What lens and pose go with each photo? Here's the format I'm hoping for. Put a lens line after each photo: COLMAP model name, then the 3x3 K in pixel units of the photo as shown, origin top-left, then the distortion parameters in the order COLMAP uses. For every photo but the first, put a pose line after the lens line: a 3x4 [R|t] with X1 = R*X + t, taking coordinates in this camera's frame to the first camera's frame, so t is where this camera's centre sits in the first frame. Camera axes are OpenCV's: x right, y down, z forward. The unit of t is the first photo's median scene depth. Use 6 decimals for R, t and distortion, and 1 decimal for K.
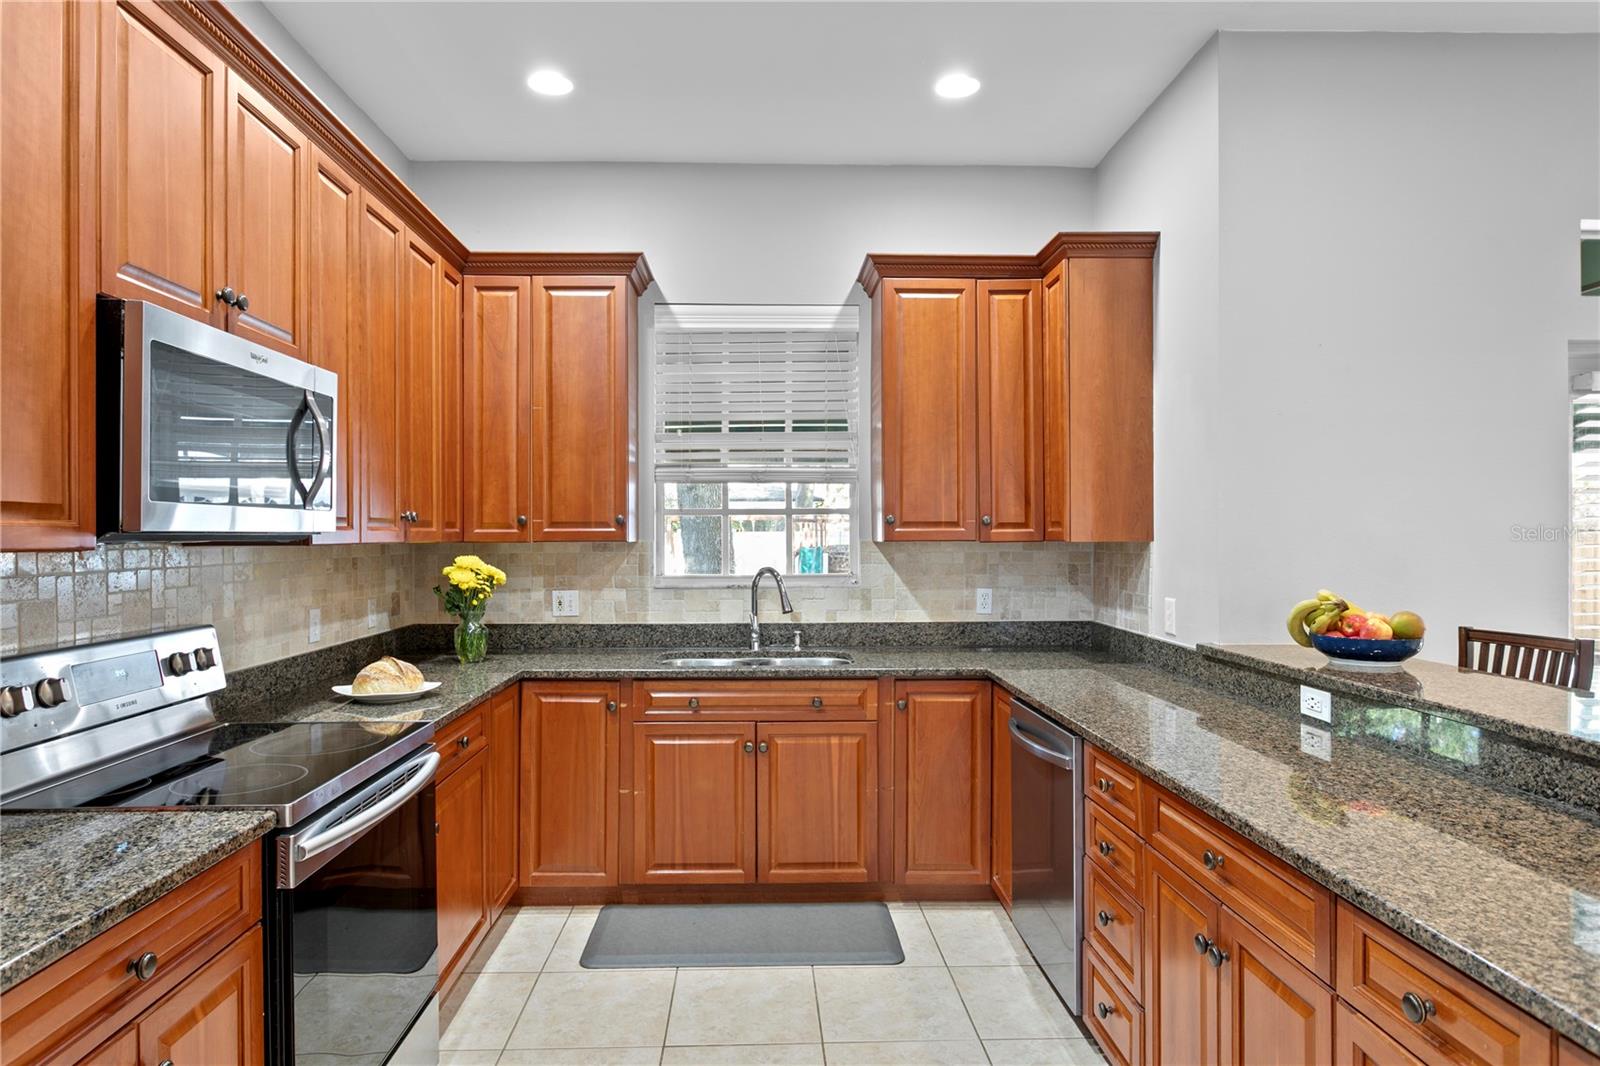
lens RADIAL K [[919.8, 0, 796.8], [0, 919.8, 537.9], [0, 0, 1]] dist [0.001876, 0.000146]
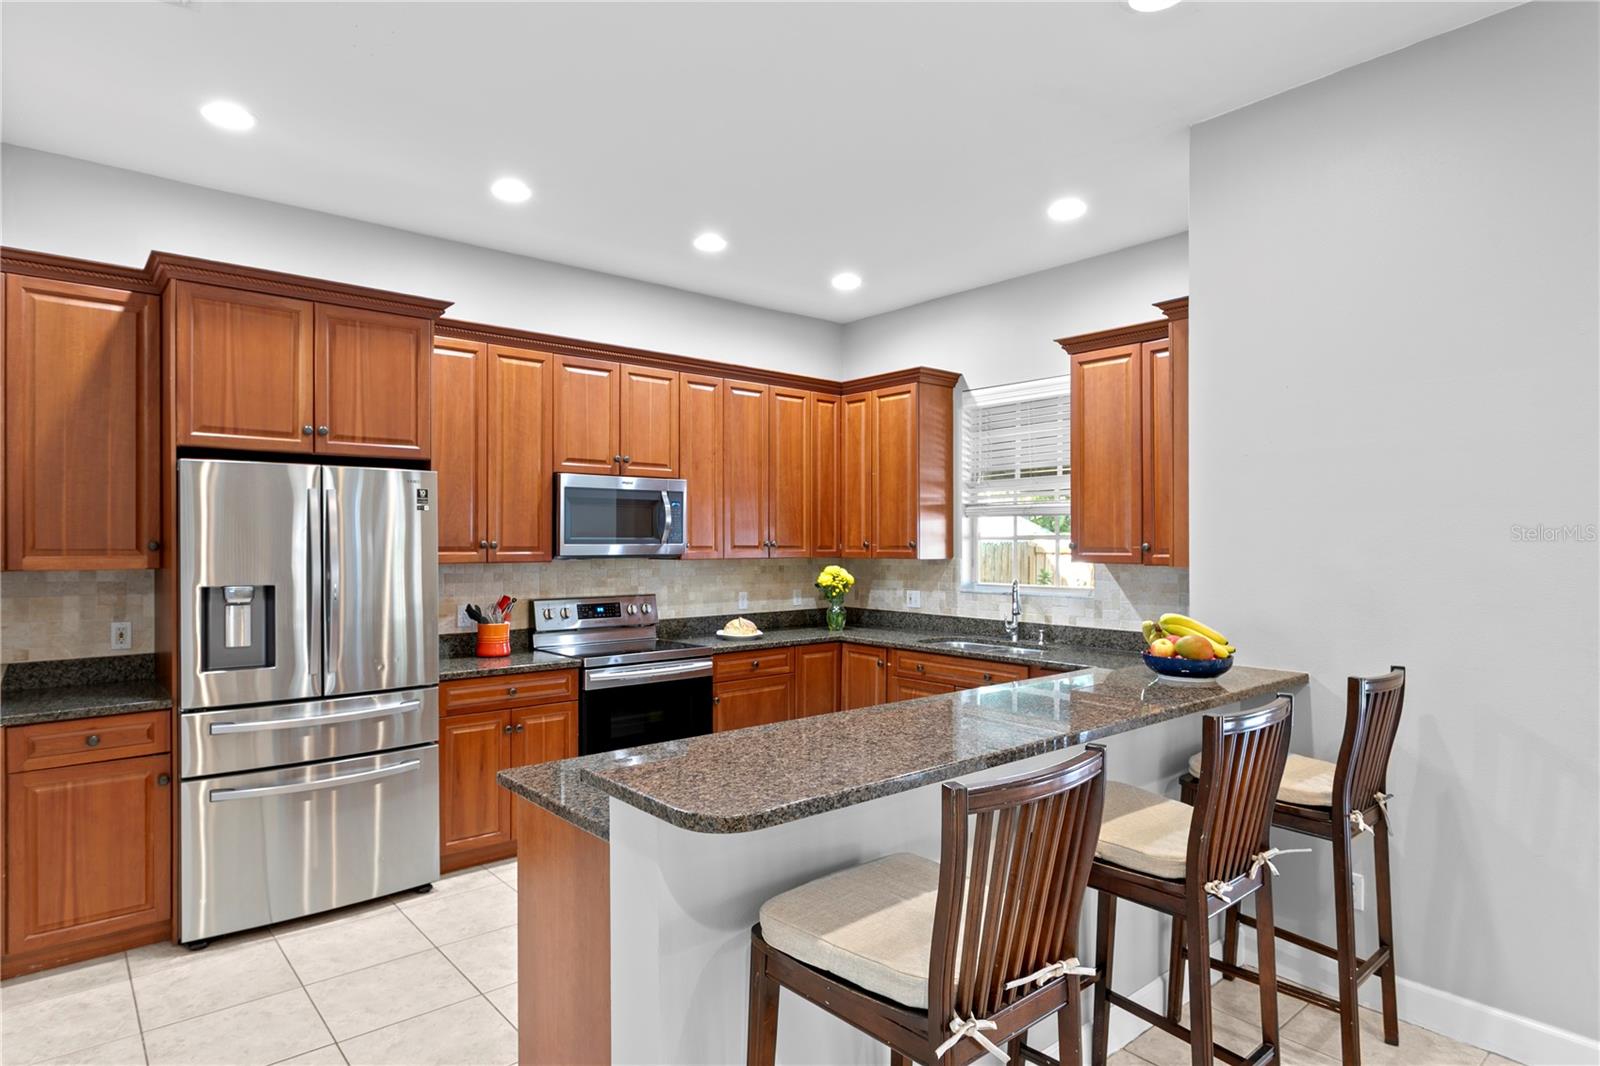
lens RADIAL K [[896.3, 0, 799.1], [0, 896.3, 533.0], [0, 0, 1]] dist [-0.003154, -0.000025]
pose [[0.626700, -0.003592, -0.779253, 0.806831], [-0.004686, 0.999954, -0.008378, -0.024497], [0.779247, 0.008902, 0.626654, -0.065028]]
